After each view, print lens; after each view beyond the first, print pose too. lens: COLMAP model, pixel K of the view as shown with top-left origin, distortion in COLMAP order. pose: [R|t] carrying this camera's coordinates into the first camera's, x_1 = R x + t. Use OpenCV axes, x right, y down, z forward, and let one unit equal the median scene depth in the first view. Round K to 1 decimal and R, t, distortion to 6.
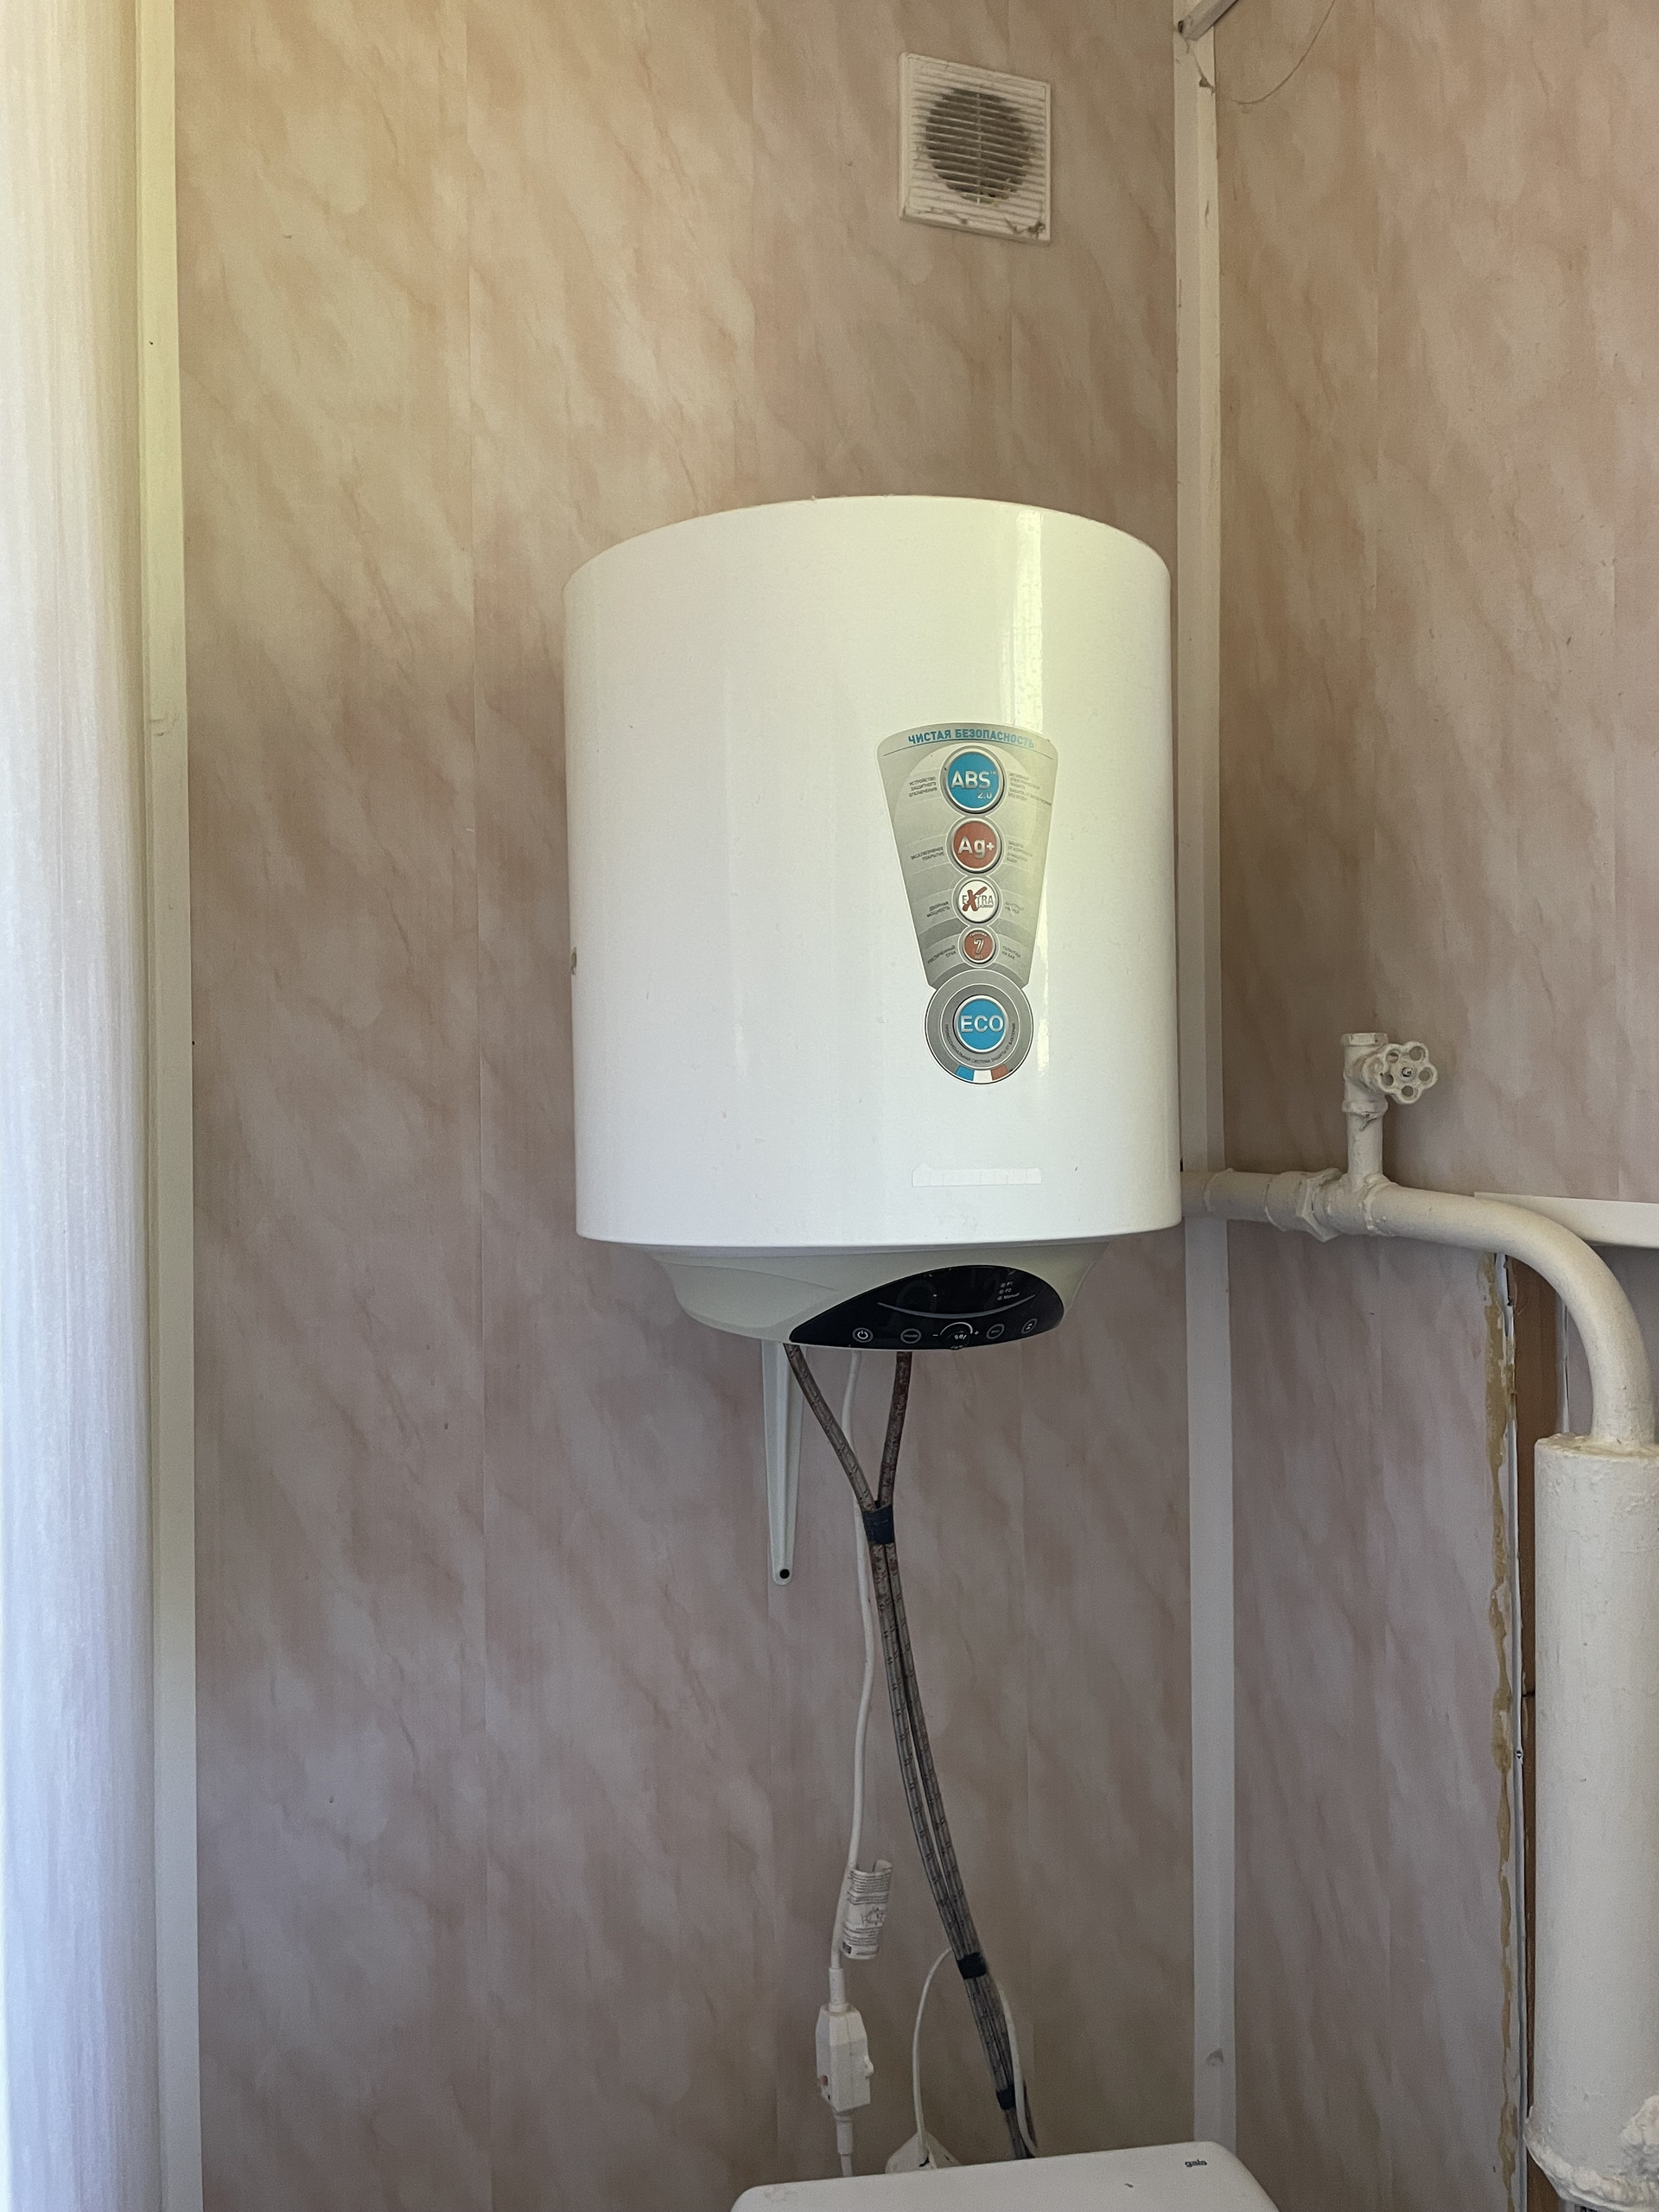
lens RADIAL K [[1686.3, 0, 842.5], [0, 1686.3, 1115.1], [0, 0, 1]] dist [0.075910, -0.098718]
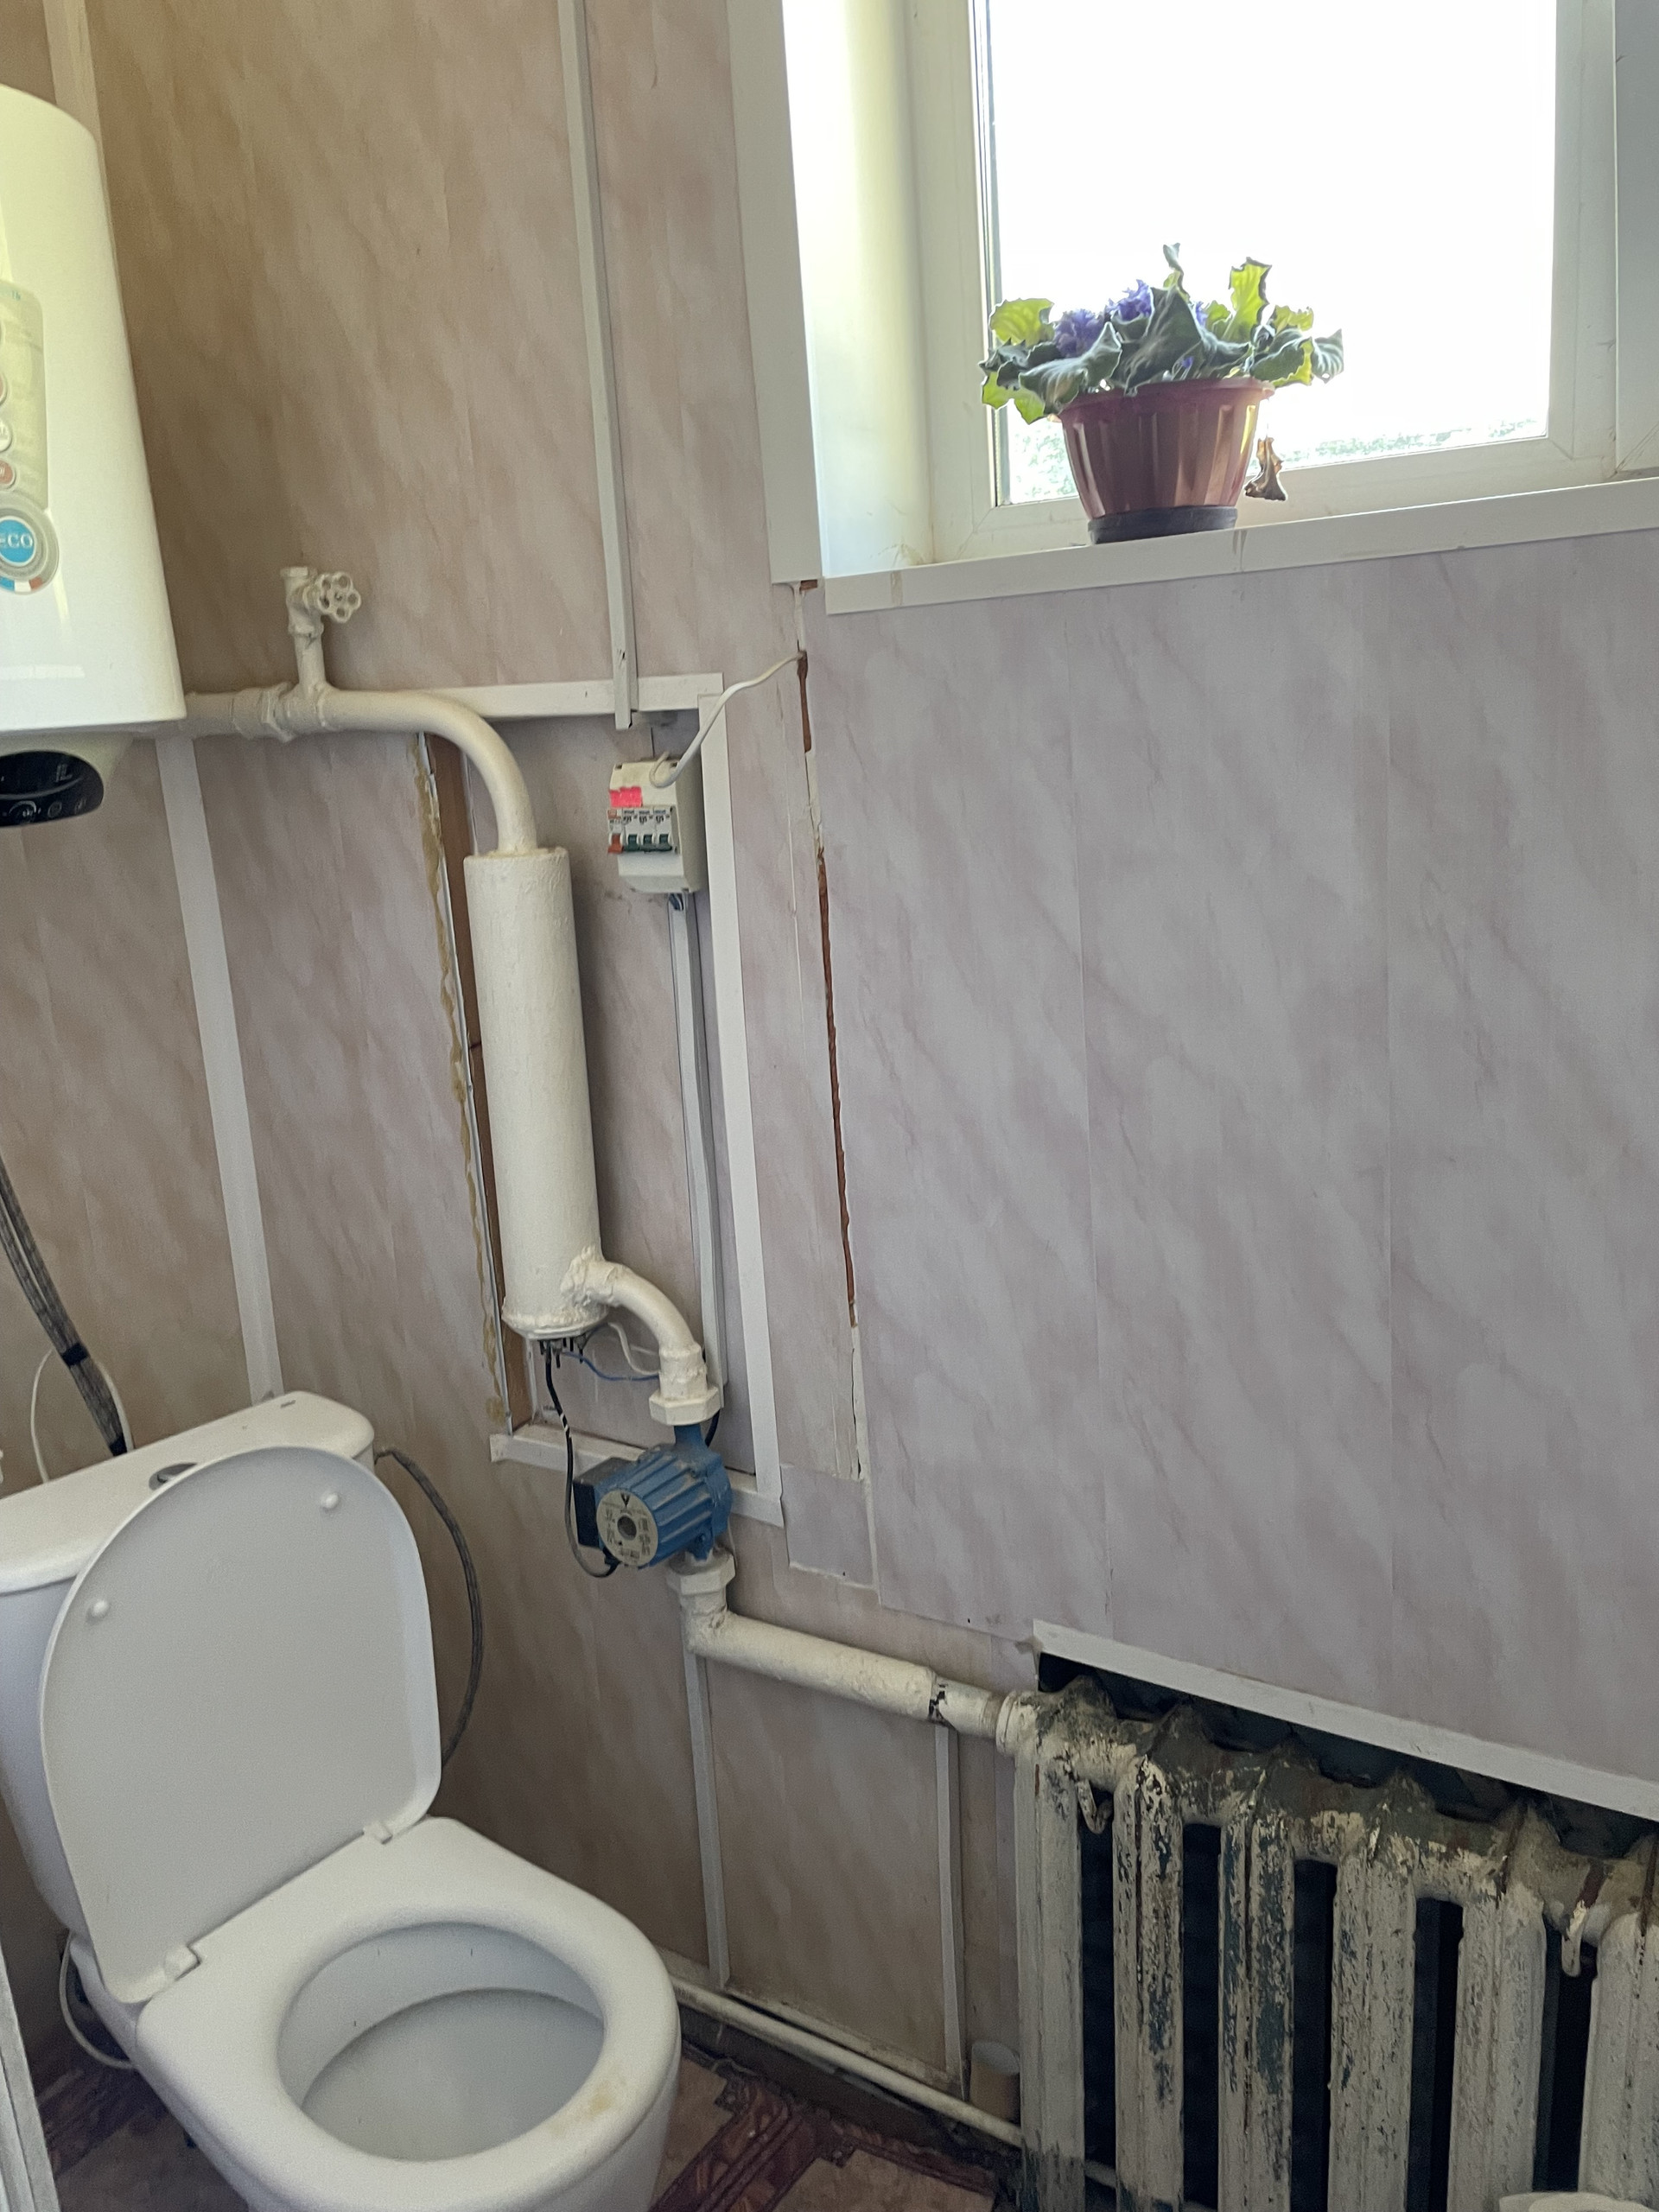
lens RADIAL K [[1686.3, 0, 842.5], [0, 1686.3, 1115.1], [0, 0, 1]] dist [0.075910, -0.098718]
pose [[0.791787, -0.183552, 0.582565, -0.191823], [0.049948, 0.970041, 0.237750, 0.067246], [-0.608751, -0.159149, 0.777234, -0.308585]]
